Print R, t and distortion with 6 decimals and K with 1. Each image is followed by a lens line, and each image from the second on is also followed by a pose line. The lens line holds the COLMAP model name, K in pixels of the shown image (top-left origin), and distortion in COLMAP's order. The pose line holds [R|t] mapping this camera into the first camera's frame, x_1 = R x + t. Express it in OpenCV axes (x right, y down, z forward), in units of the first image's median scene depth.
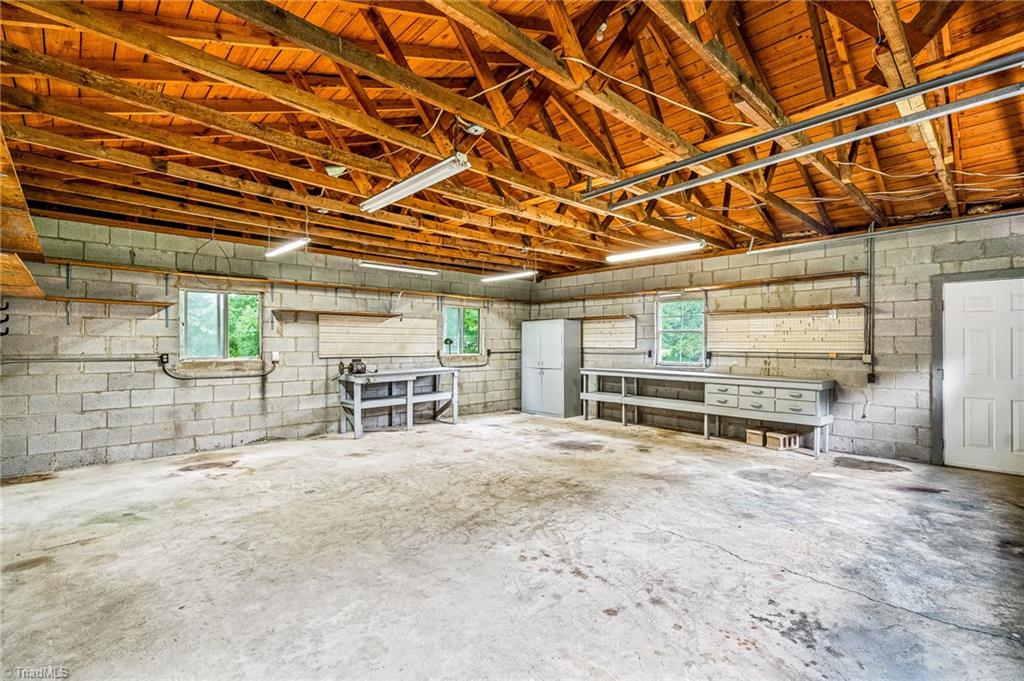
lens RADIAL K [[471.5, 0, 518.3], [0, 471.5, 343.4], [0, 0, 1]] dist [-0.004424, 0.003264]
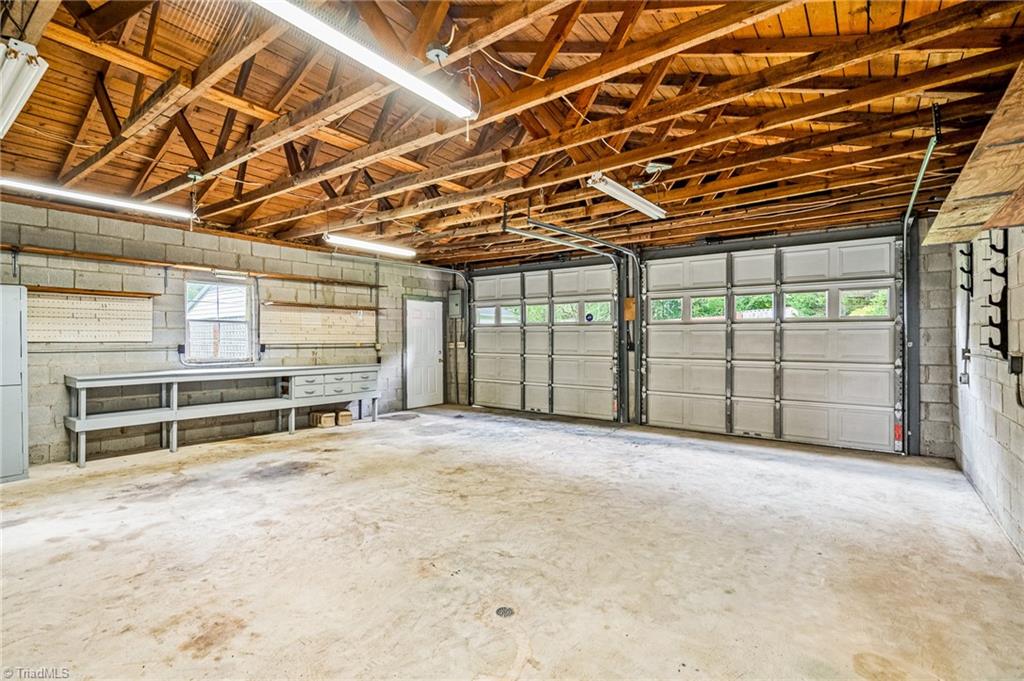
lens RADIAL K [[471.5, 0, 518.5], [0, 471.5, 338.5], [0, 0, 1]] dist [-0.004424, 0.003264]
pose [[-0.170727, -0.003032, 0.985314, -0.809267], [-0.002667, 0.999993, 0.002615, 0.003290], [-0.985315, -0.002181, -0.170734, 0.899420]]
